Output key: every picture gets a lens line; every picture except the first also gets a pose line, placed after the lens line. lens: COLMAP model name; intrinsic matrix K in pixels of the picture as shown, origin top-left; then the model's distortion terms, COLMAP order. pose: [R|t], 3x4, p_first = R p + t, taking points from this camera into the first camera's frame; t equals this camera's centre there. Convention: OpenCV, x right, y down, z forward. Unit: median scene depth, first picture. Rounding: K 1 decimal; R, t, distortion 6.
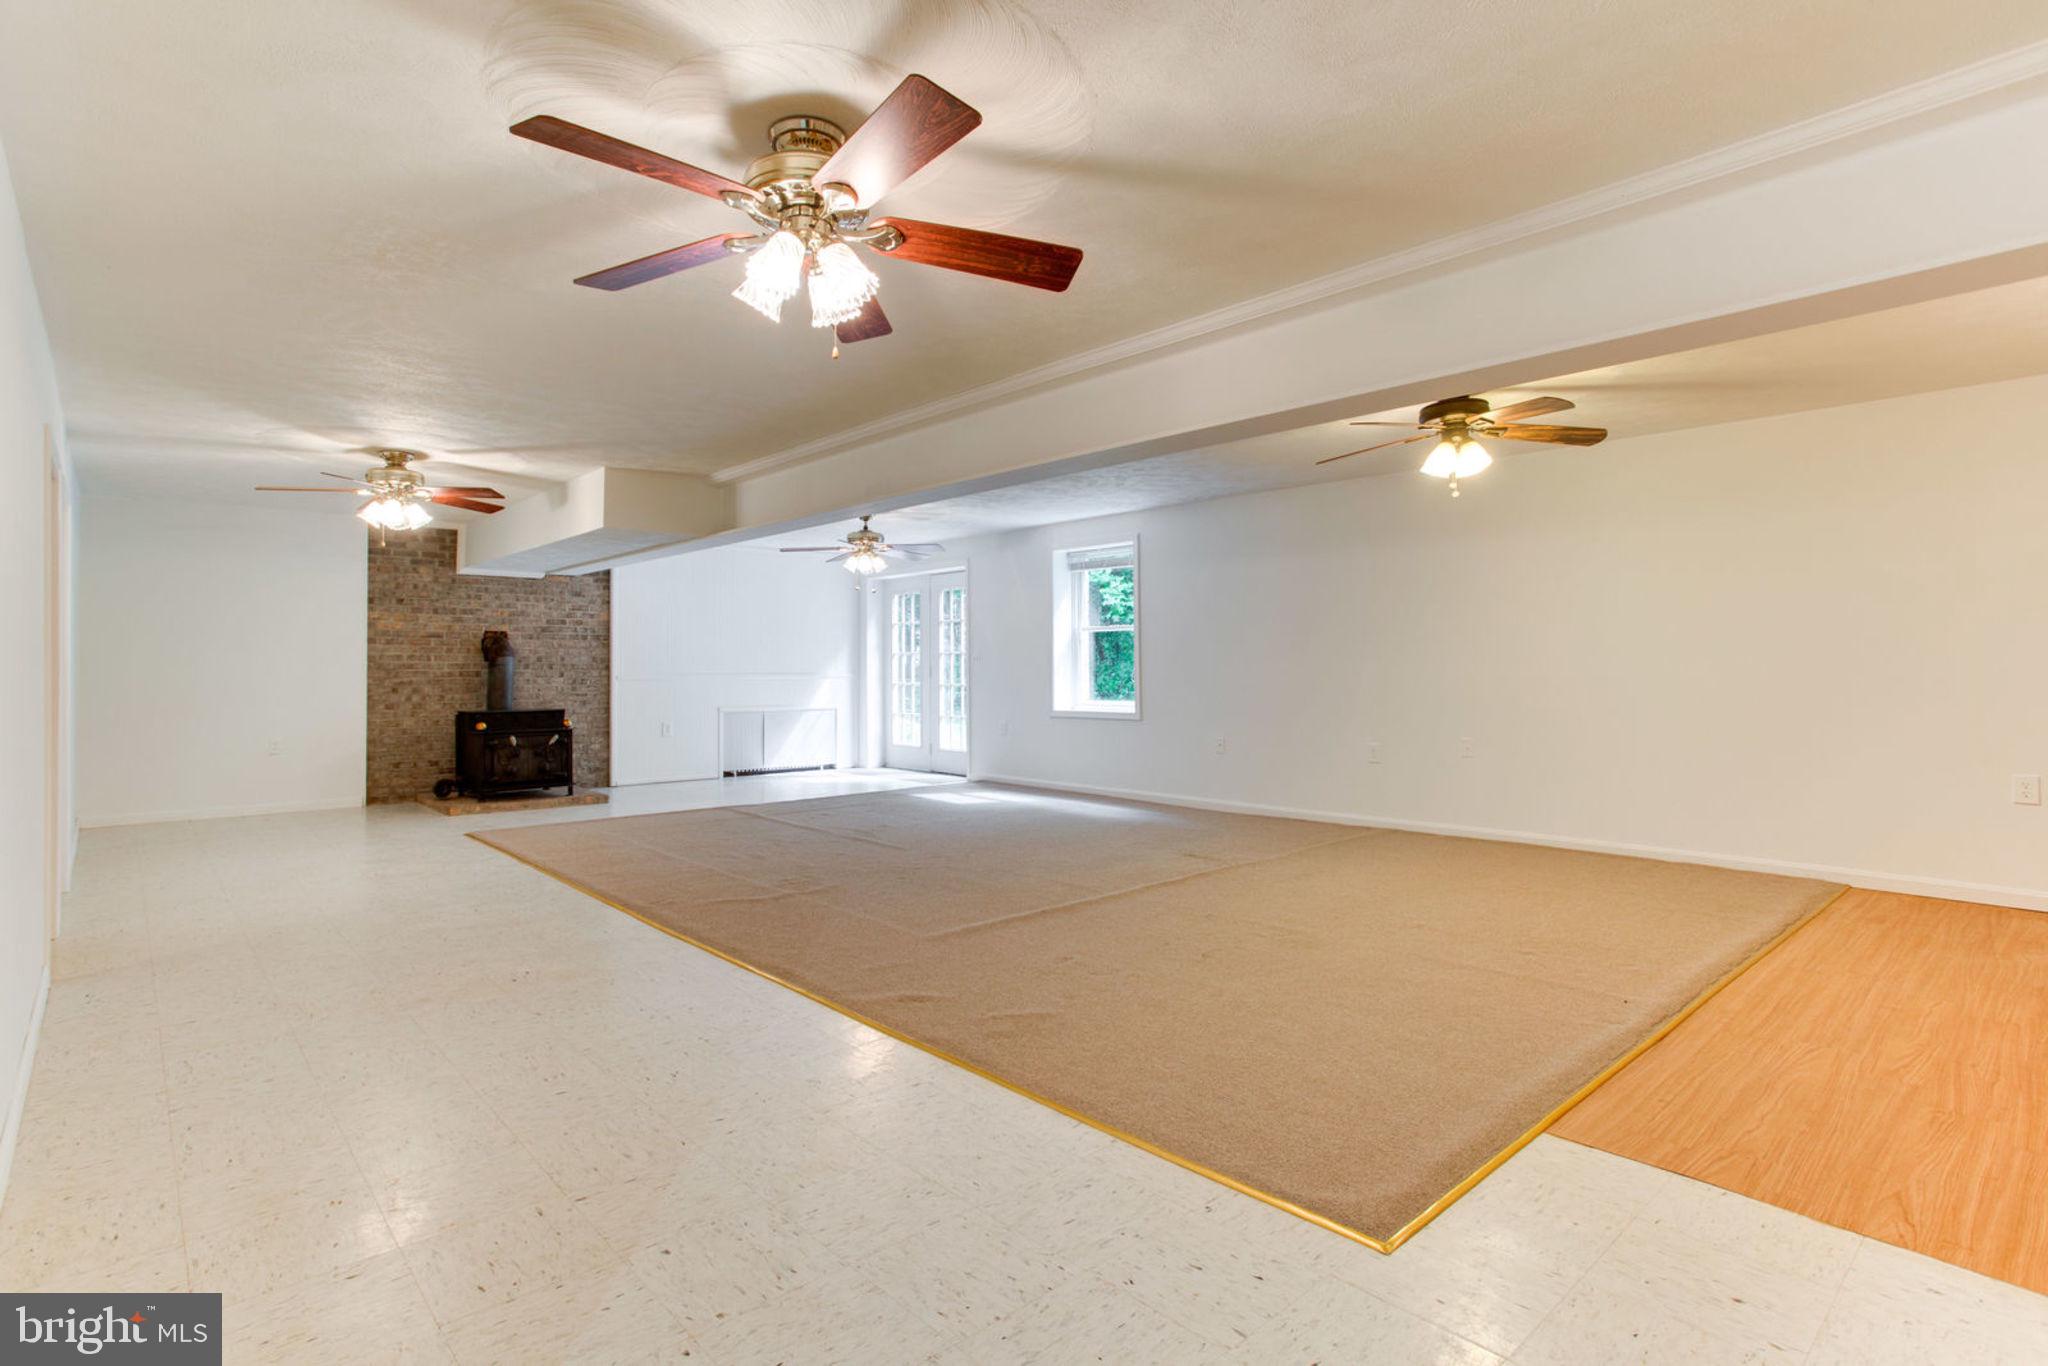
lens RADIAL K [[1003.7, 0, 1006.1], [0, 1003.7, 662.1], [0, 0, 1]] dist [-0.016369, 0.006049]
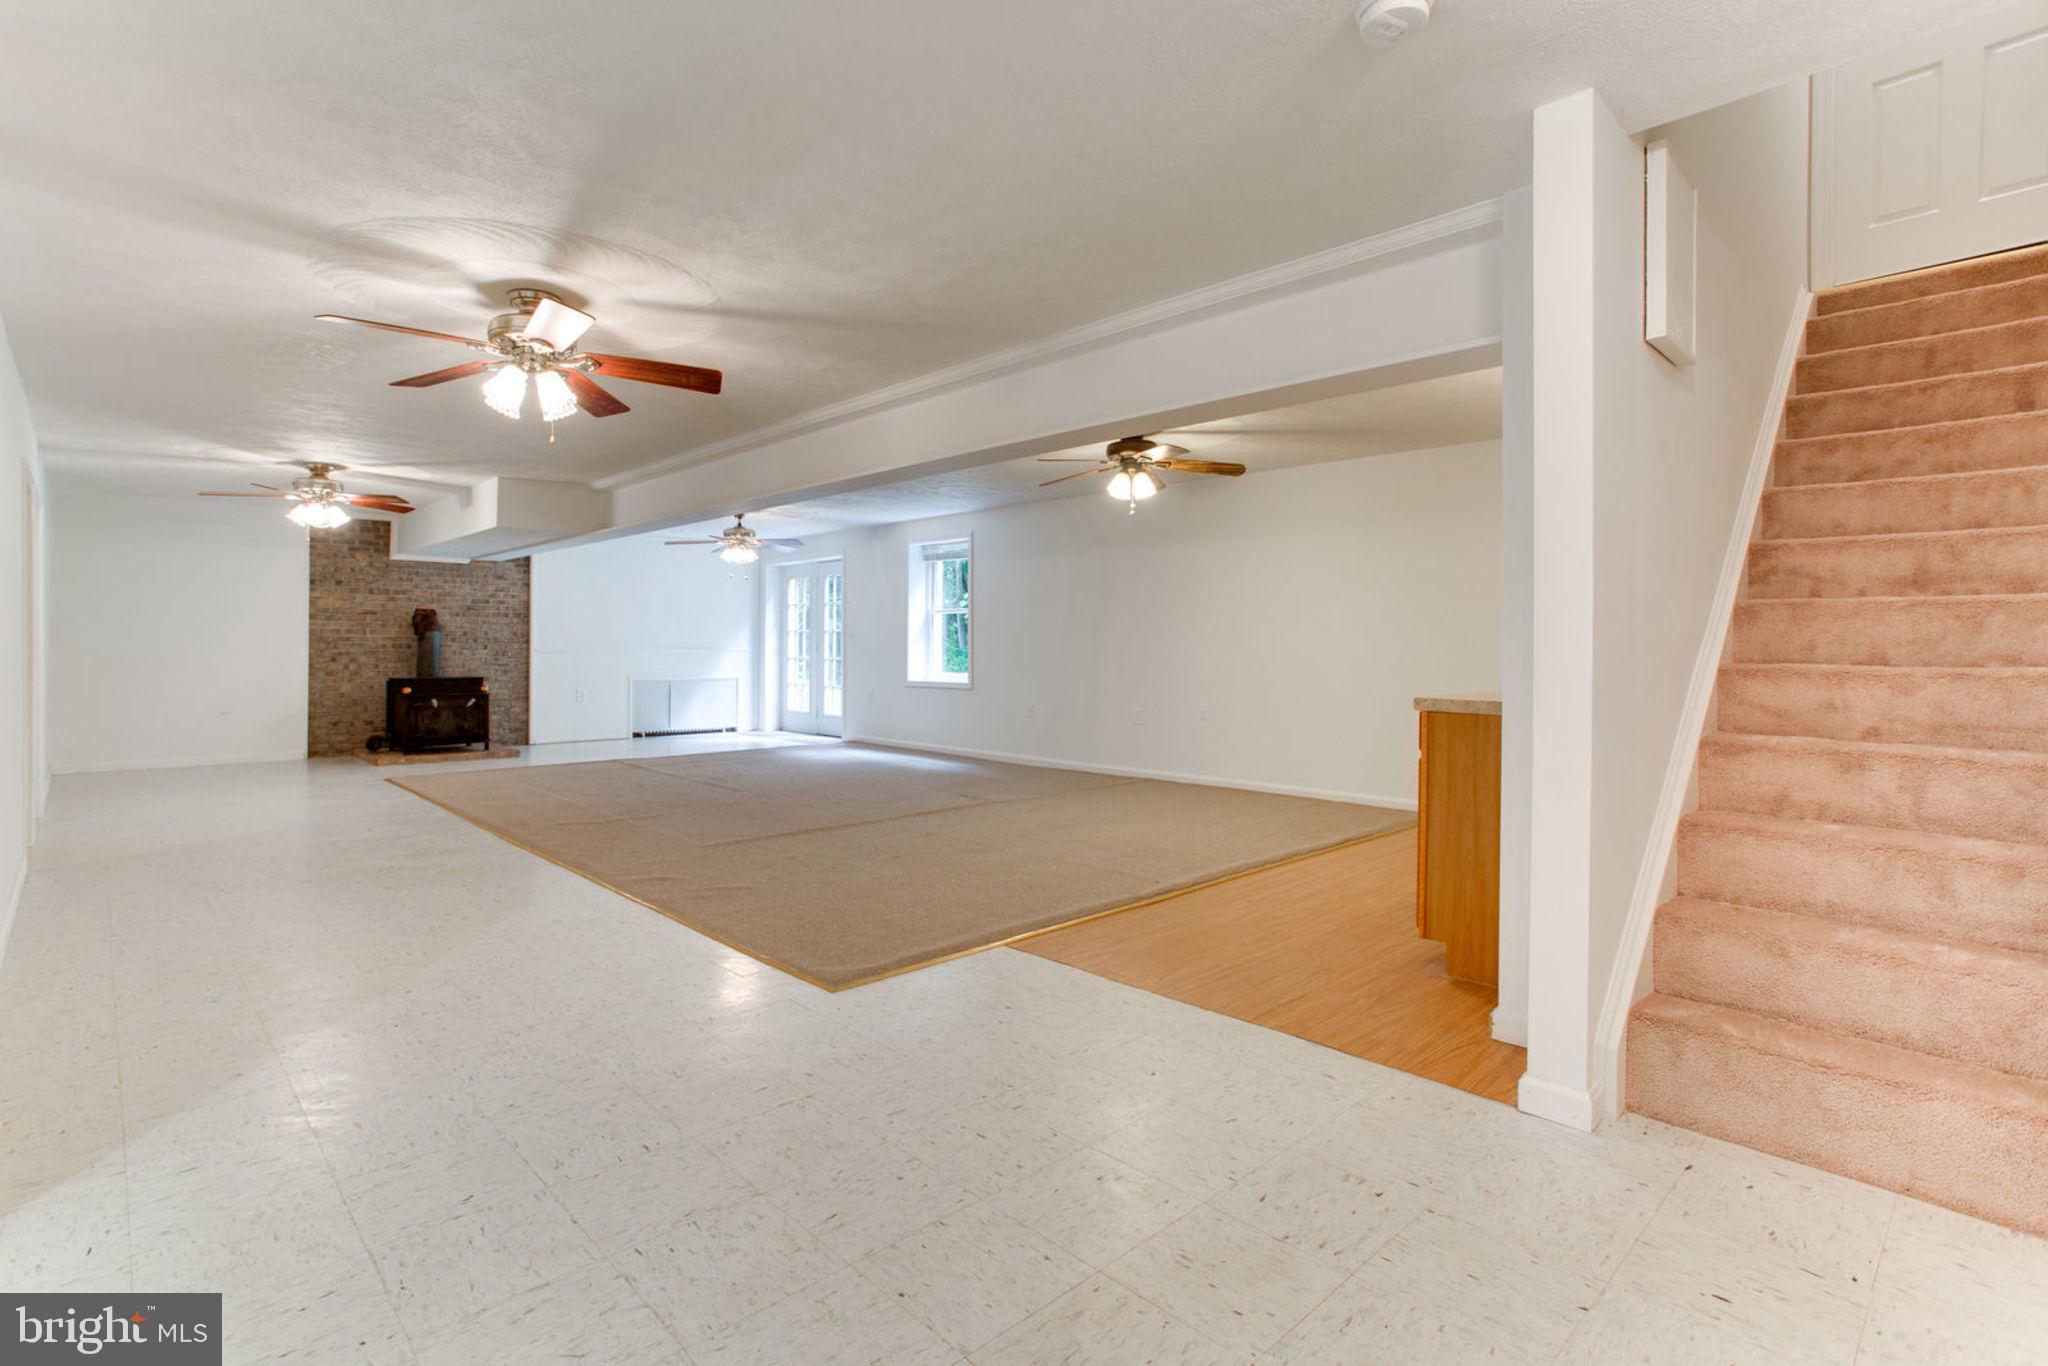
lens RADIAL K [[1003.7, 0, 1029.2], [0, 1003.7, 645.6], [0, 0, 1]] dist [-0.016369, 0.006049]
pose [[0.999721, 0.006997, 0.022553, 0.171197], [-0.007157, 0.999950, 0.007018, -0.001998], [-0.022503, -0.007177, 0.999721, -0.179484]]
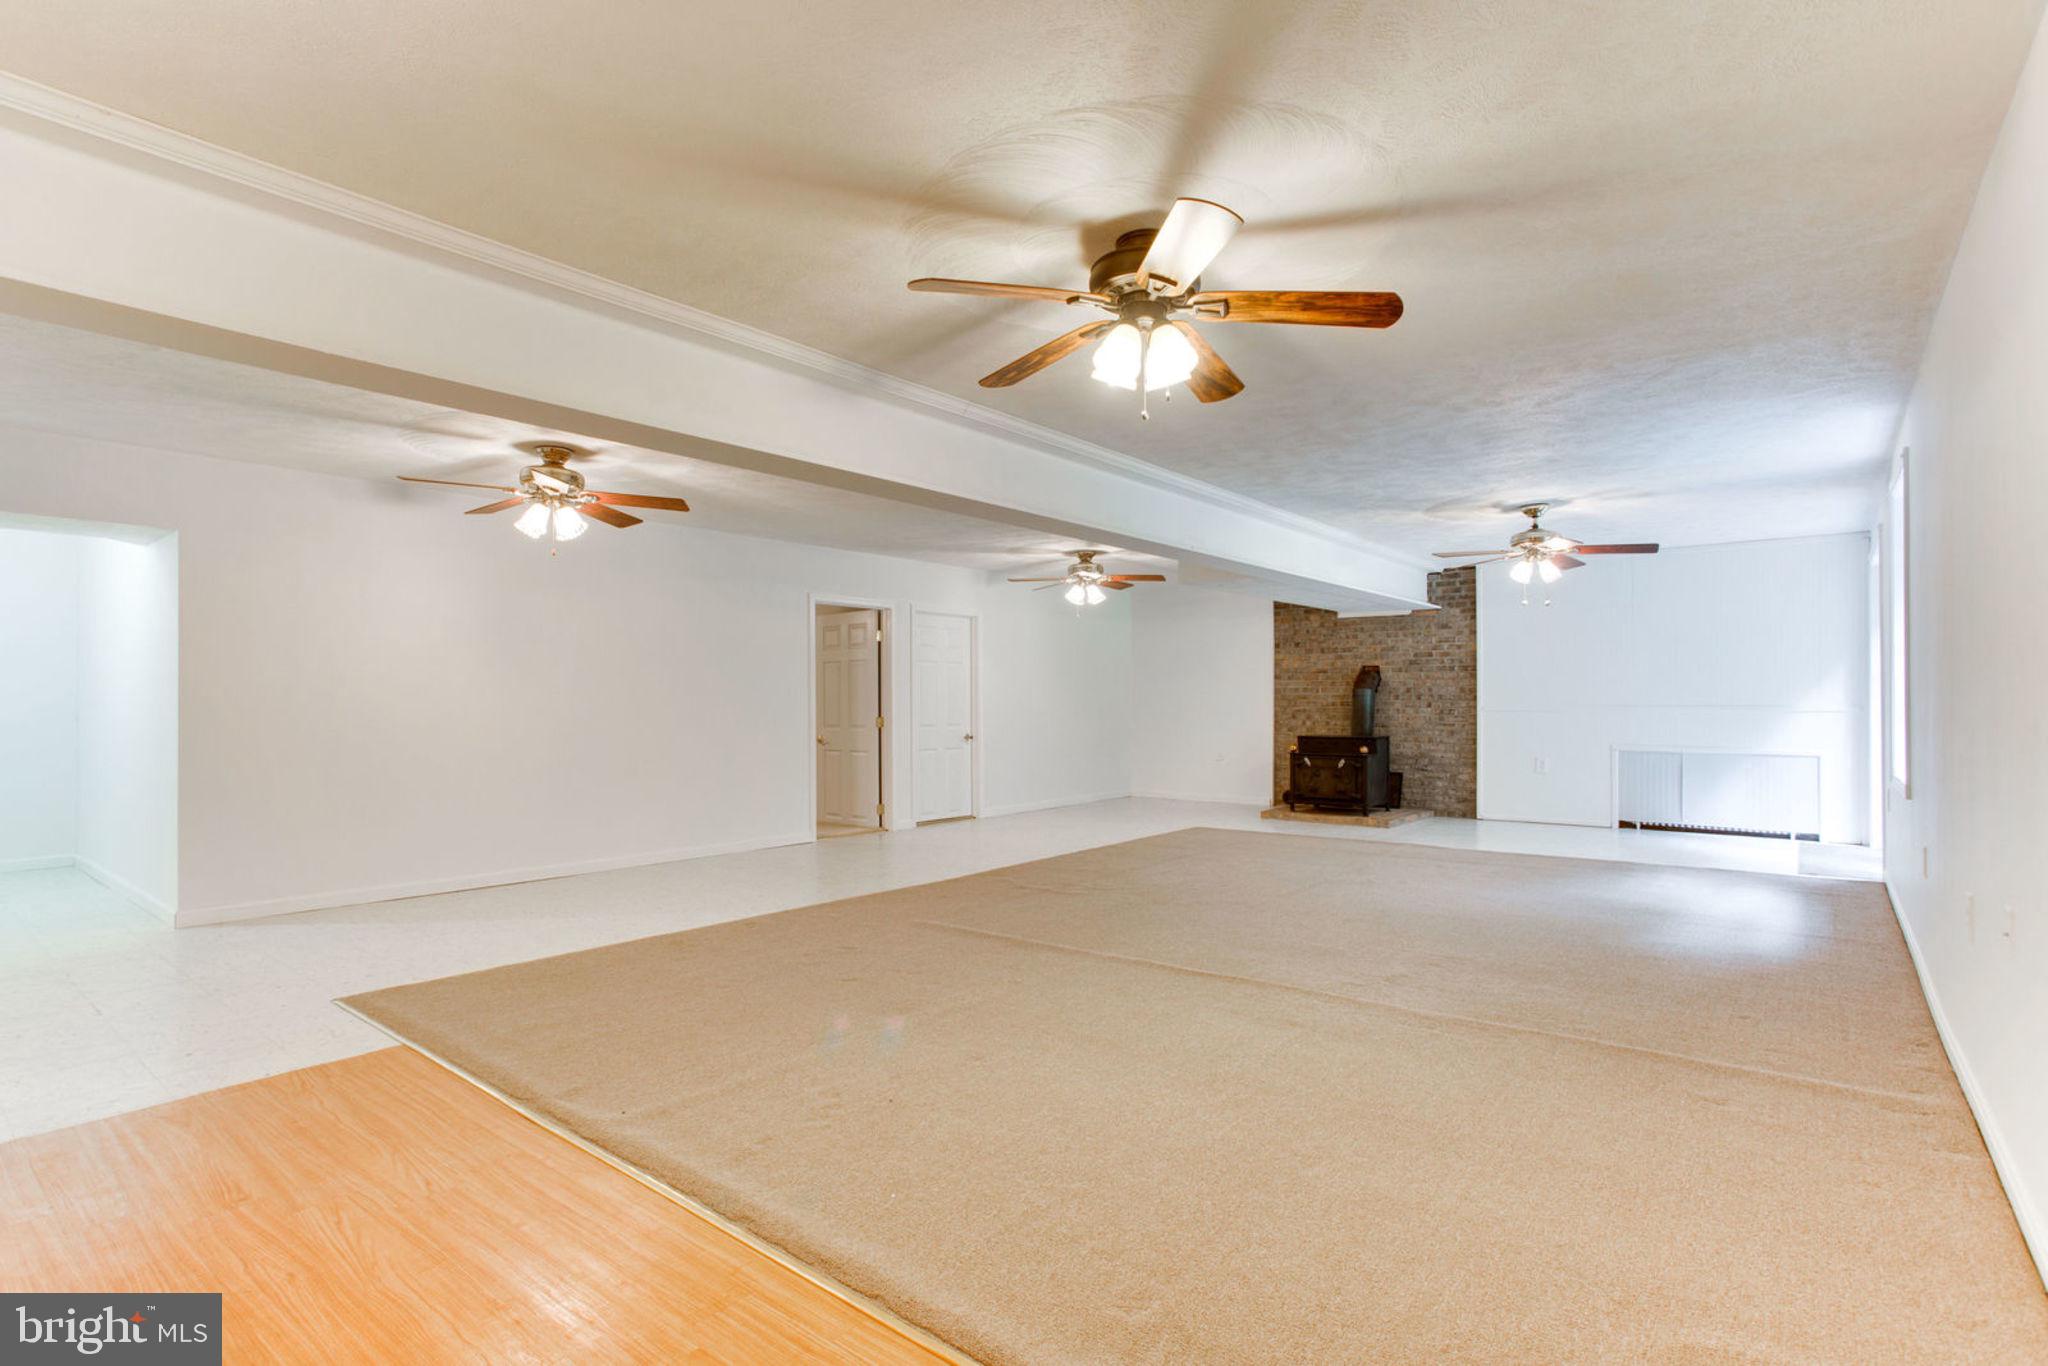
lens RADIAL K [[1003.7, 0, 1013.9], [0, 1003.7, 684.5], [0, 0, 1]] dist [-0.016369, 0.006049]
pose [[0.155717, -0.010414, -0.987747, 0.572773], [0.008917, 0.999919, -0.009137, -0.003225], [0.987761, -0.007385, 0.155797, 0.455310]]
